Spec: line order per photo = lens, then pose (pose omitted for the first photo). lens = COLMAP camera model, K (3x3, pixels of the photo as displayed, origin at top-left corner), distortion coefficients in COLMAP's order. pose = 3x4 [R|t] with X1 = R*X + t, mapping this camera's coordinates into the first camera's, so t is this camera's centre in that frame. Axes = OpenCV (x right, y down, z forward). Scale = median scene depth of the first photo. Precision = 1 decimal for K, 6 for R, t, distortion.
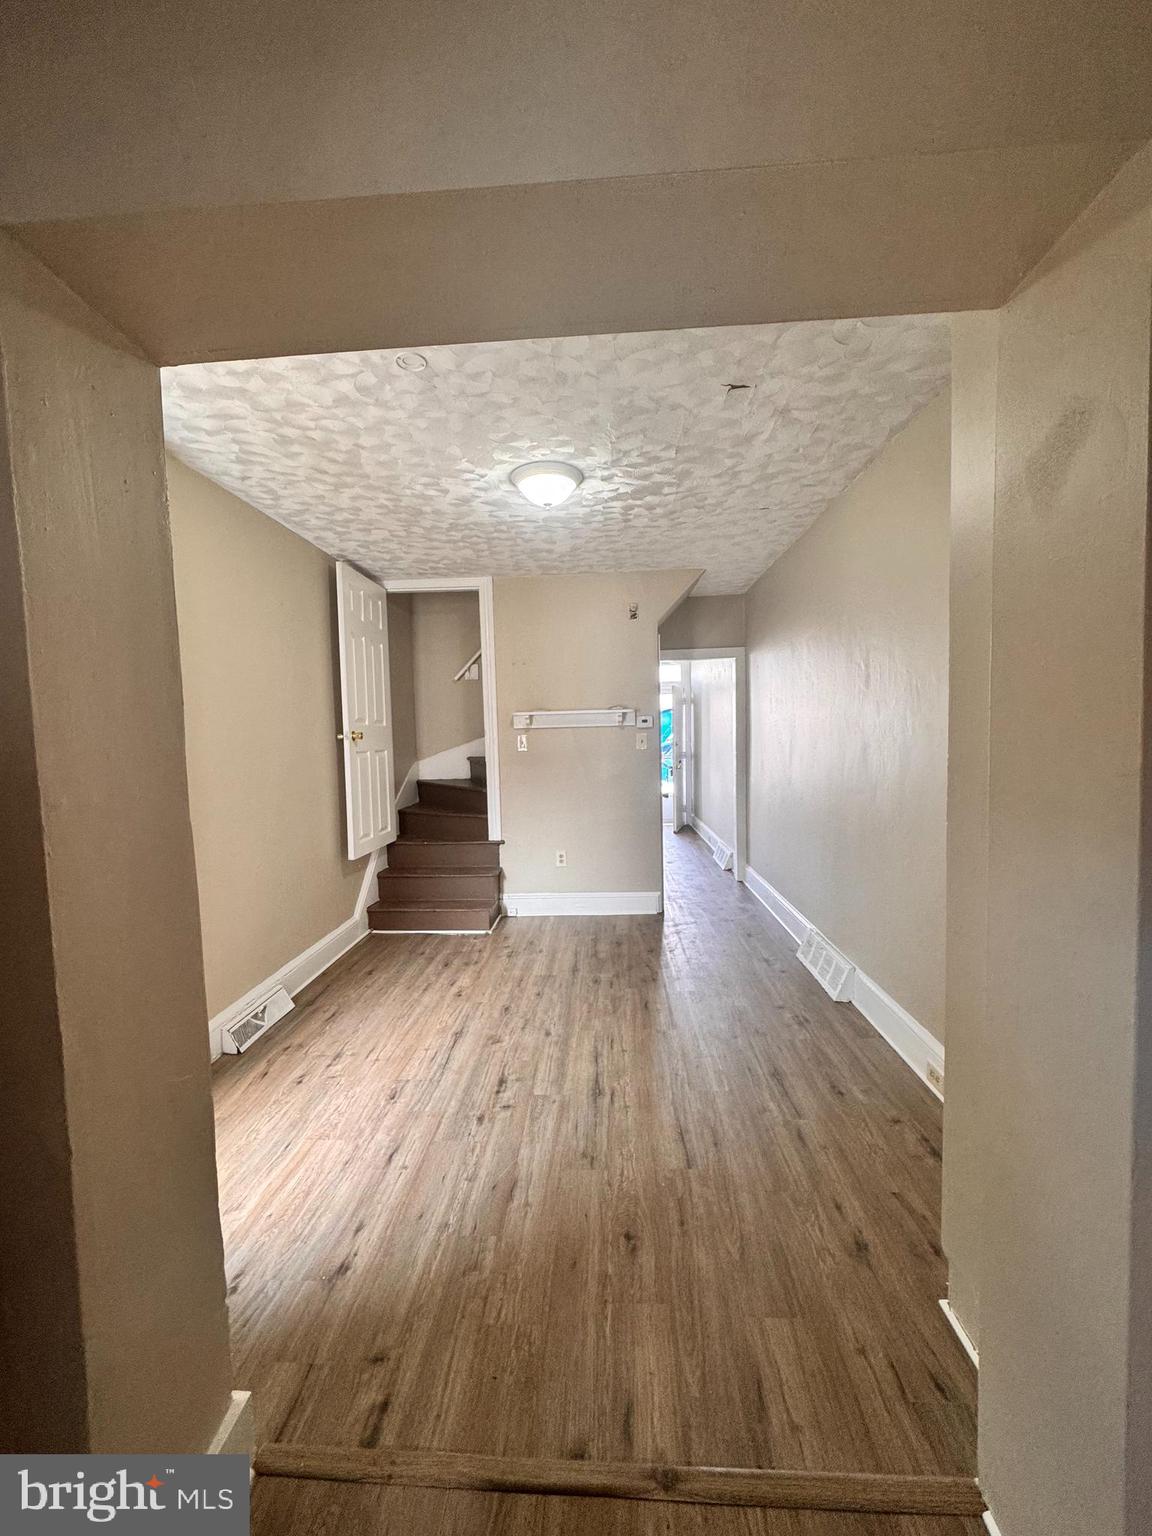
lens RADIAL K [[617.7, 0, 574.5], [0, 617.7, 770.5], [0, 0, 1]] dist [-0.000994, -0.000105]
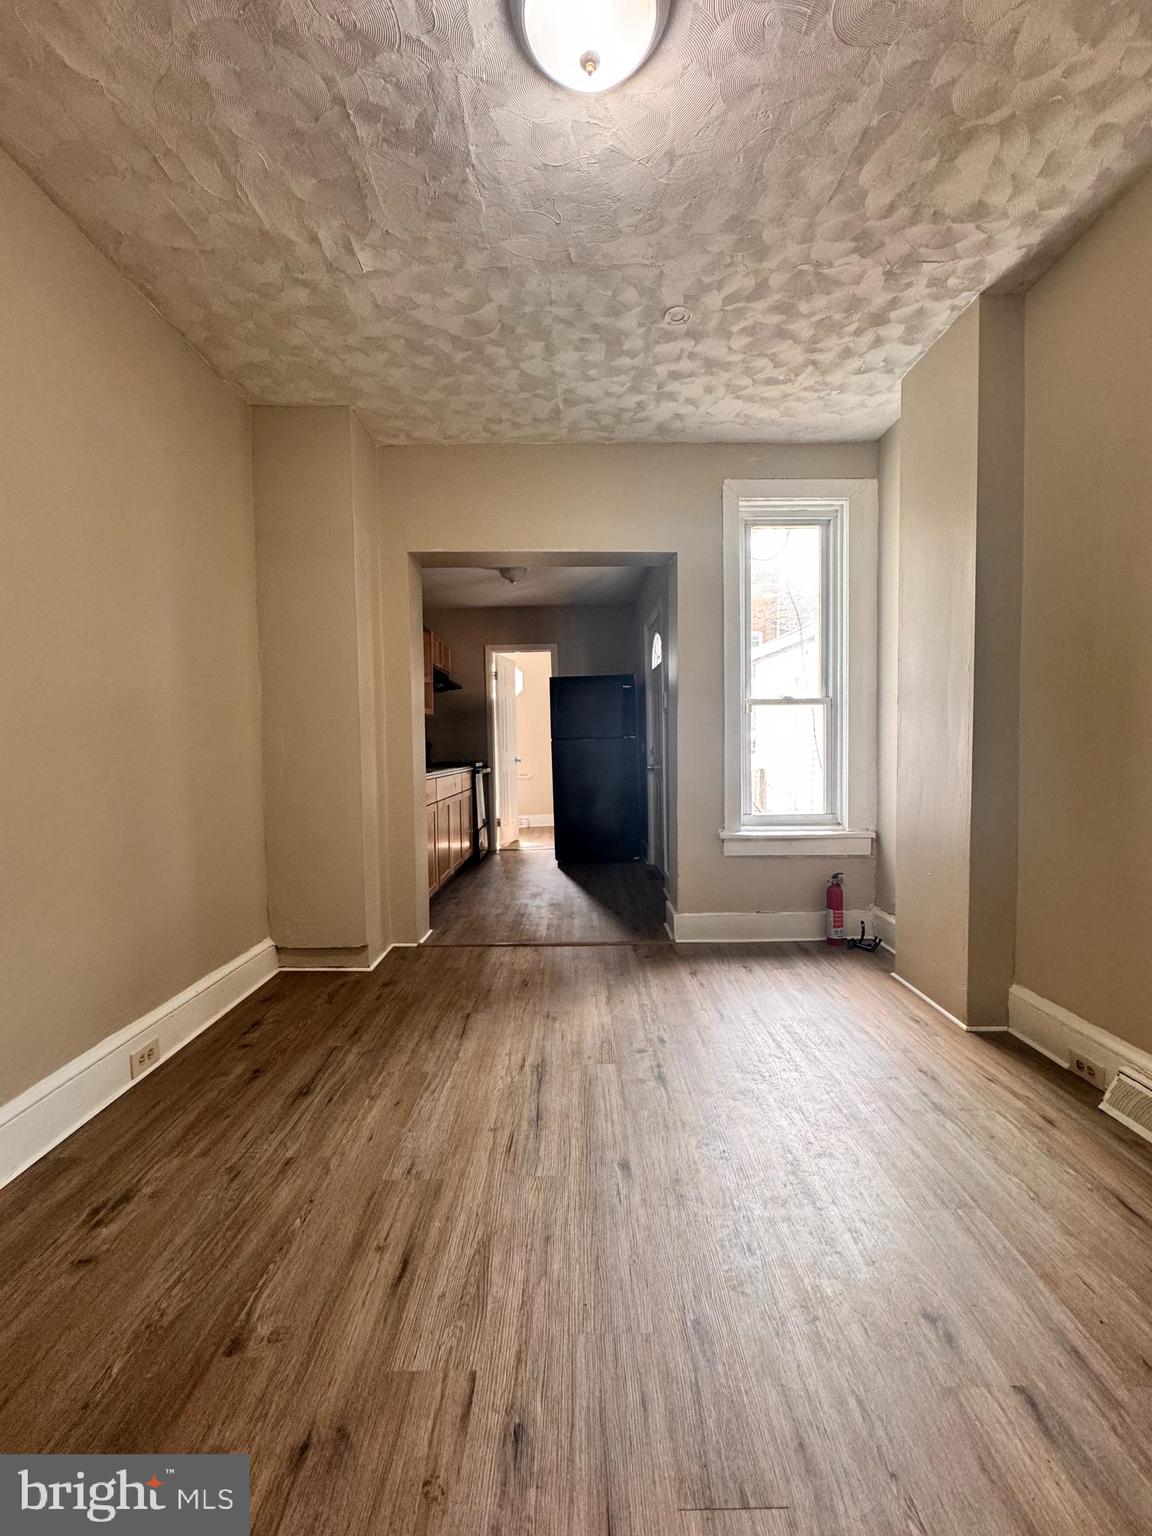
lens RADIAL K [[617.7, 0, 576.2], [0, 617.7, 769.6], [0, 0, 1]] dist [-0.000994, -0.000105]
pose [[-0.997478, 0.043327, -0.056225, 0.016802], [0.037463, 0.994135, 0.101453, 0.033024], [0.060291, 0.099090, -0.993250, 1.741630]]
